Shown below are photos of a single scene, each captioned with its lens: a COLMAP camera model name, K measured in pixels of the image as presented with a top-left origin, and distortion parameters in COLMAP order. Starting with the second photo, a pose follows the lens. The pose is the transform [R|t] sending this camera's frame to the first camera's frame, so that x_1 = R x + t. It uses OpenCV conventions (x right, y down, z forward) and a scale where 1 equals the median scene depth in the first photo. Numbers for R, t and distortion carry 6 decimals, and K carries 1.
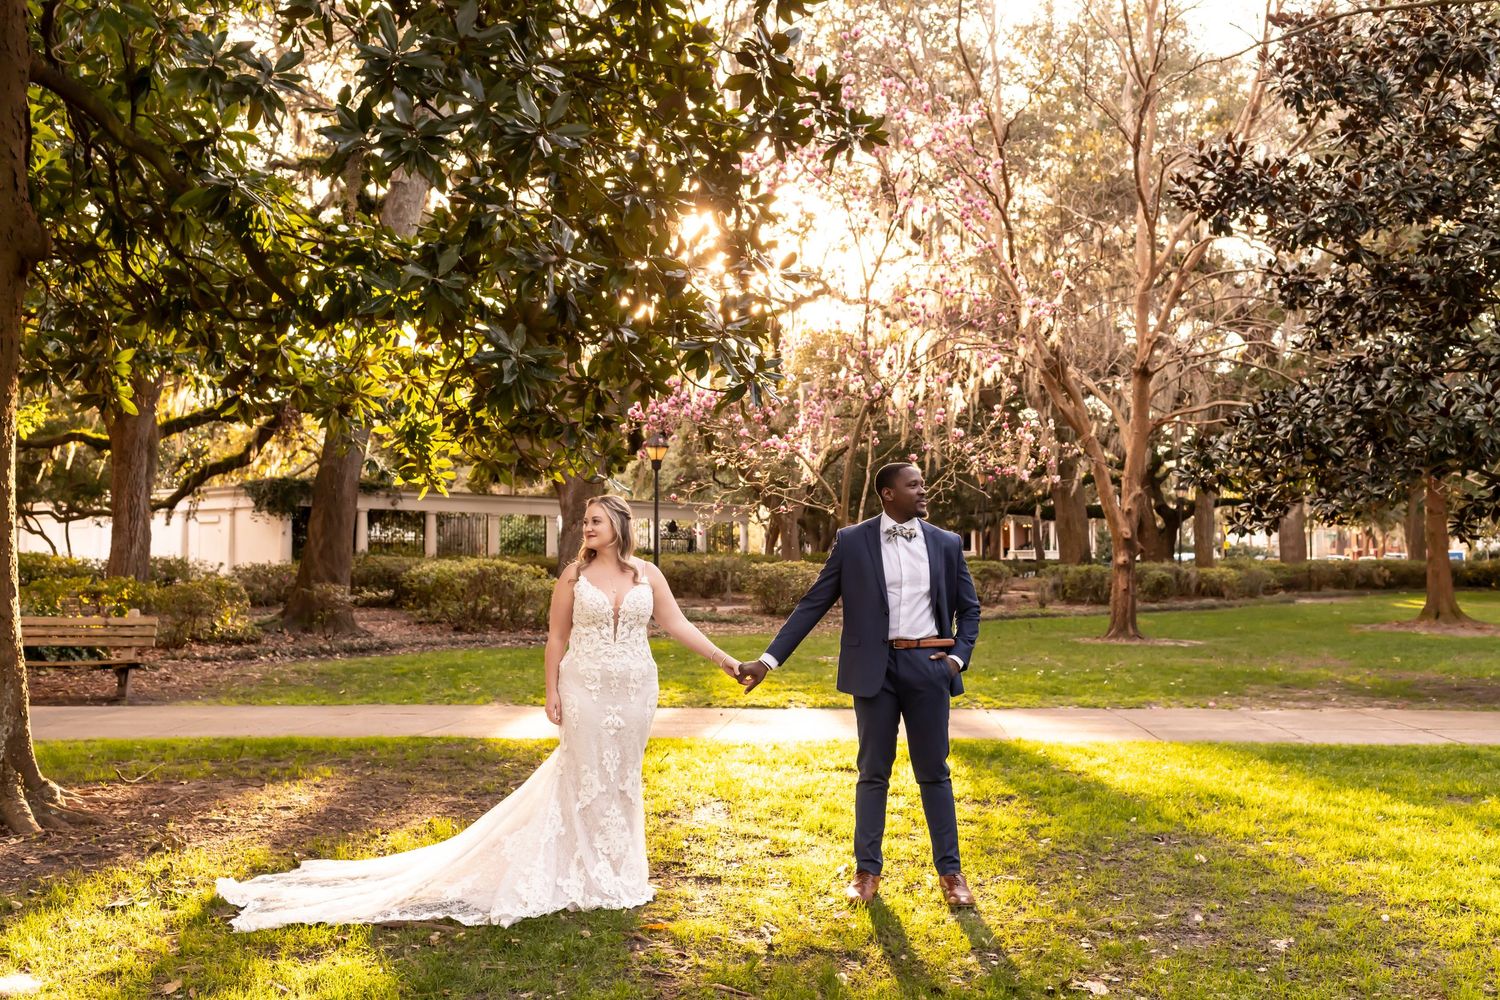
lens RADIAL K [[1484.3, 0, 775.3], [0, 1484.3, 511.7], [0, 0, 1]] dist [-0.001690, 0.016623]
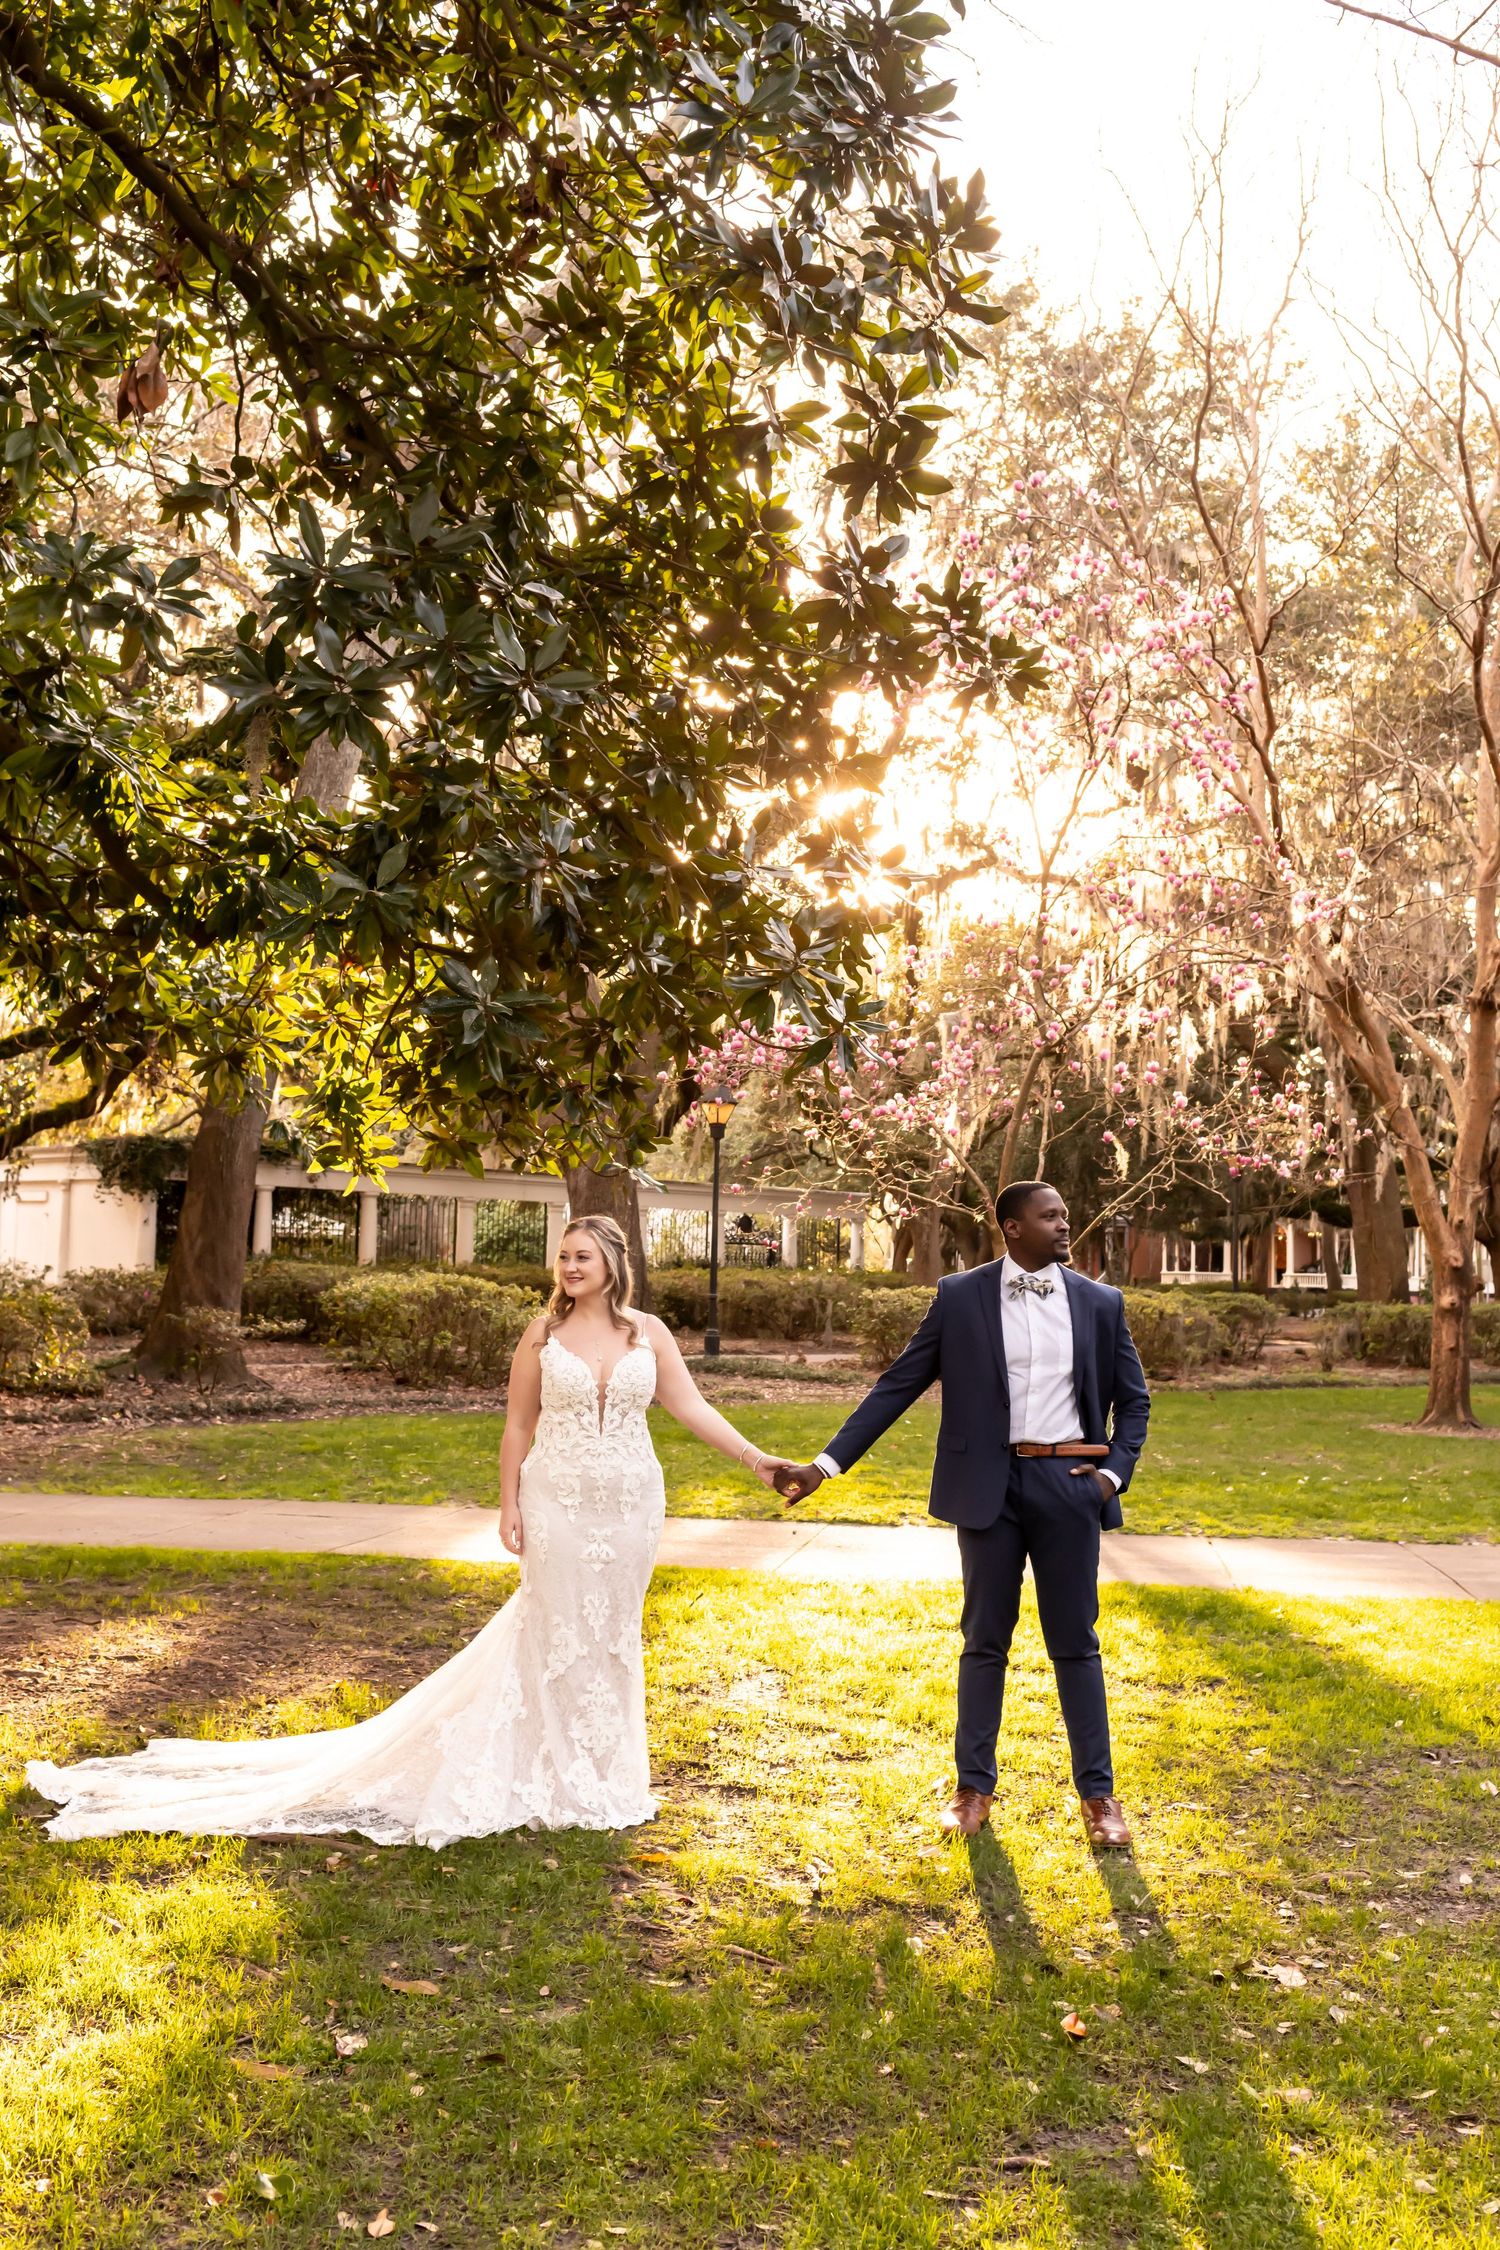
lens RADIAL K [[2368.1, 0, 761.7], [0, 2368.1, 1106.6], [0, 0, 1]] dist [0.006832, -0.014727]
pose [[0.997574, 0.020941, -0.066397, 0.012333], [-0.023394, 0.999064, -0.036377, -0.009827], [0.065573, 0.037842, 0.997130, -0.034838]]
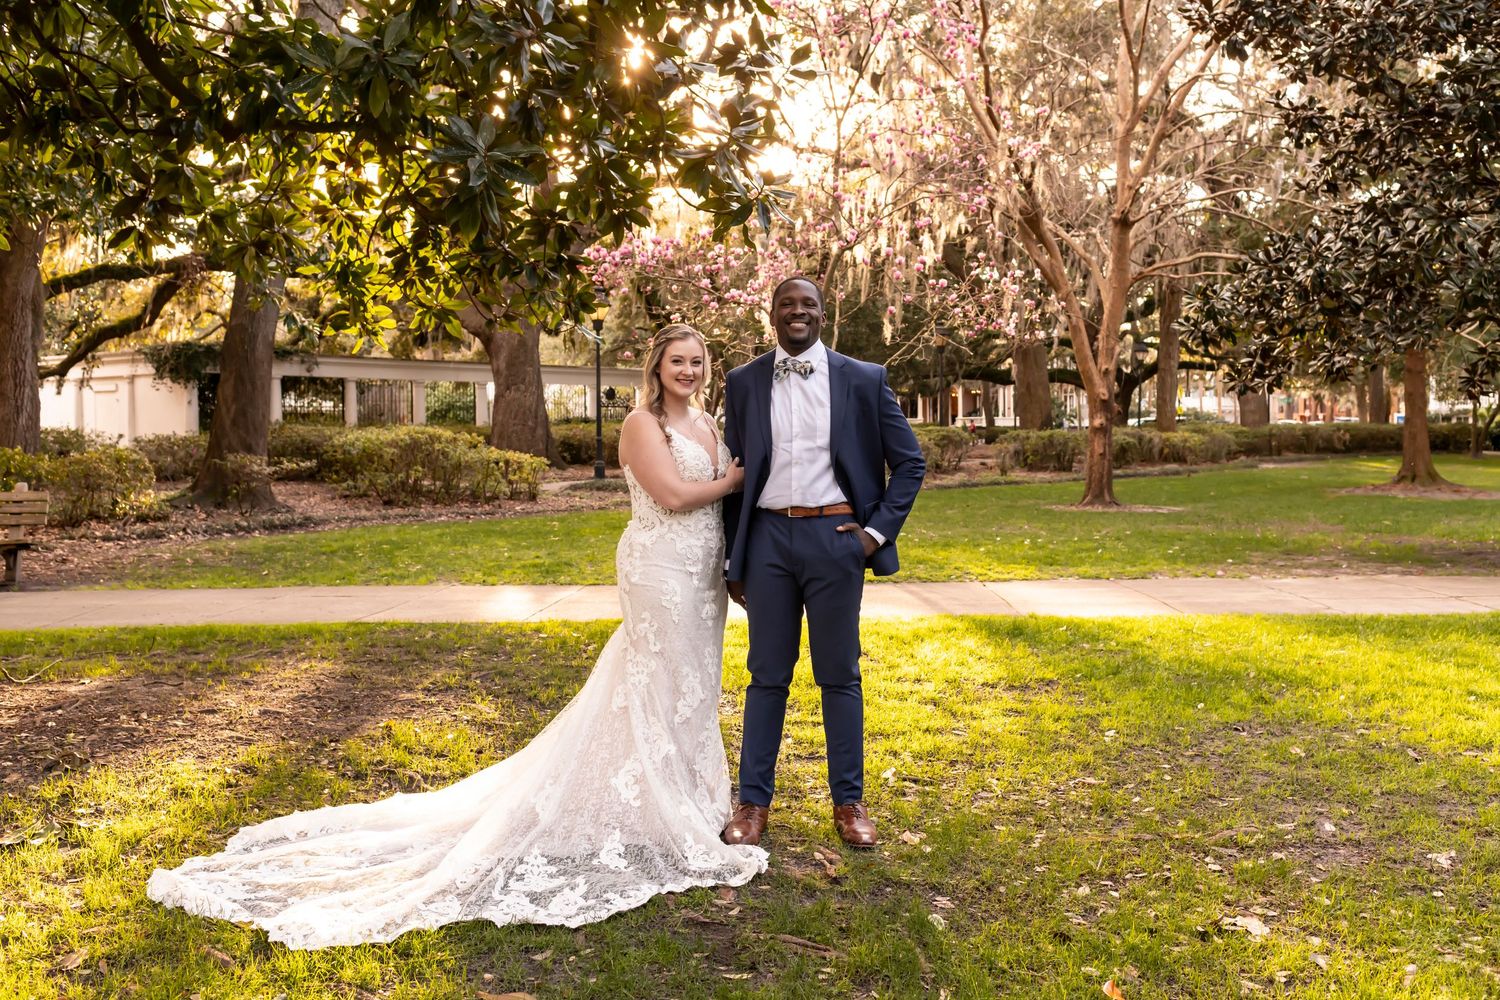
lens RADIAL K [[1522.4, 0, 803.7], [0, 1522.4, 485.8], [0, 0, 1]] dist [0.002327, 0.016947]
pose [[0.997912, -0.010124, 0.063789, -0.024218], [0.005721, 0.997612, 0.068833, 0.007213], [-0.064334, -0.068324, 0.995587, 0.063928]]
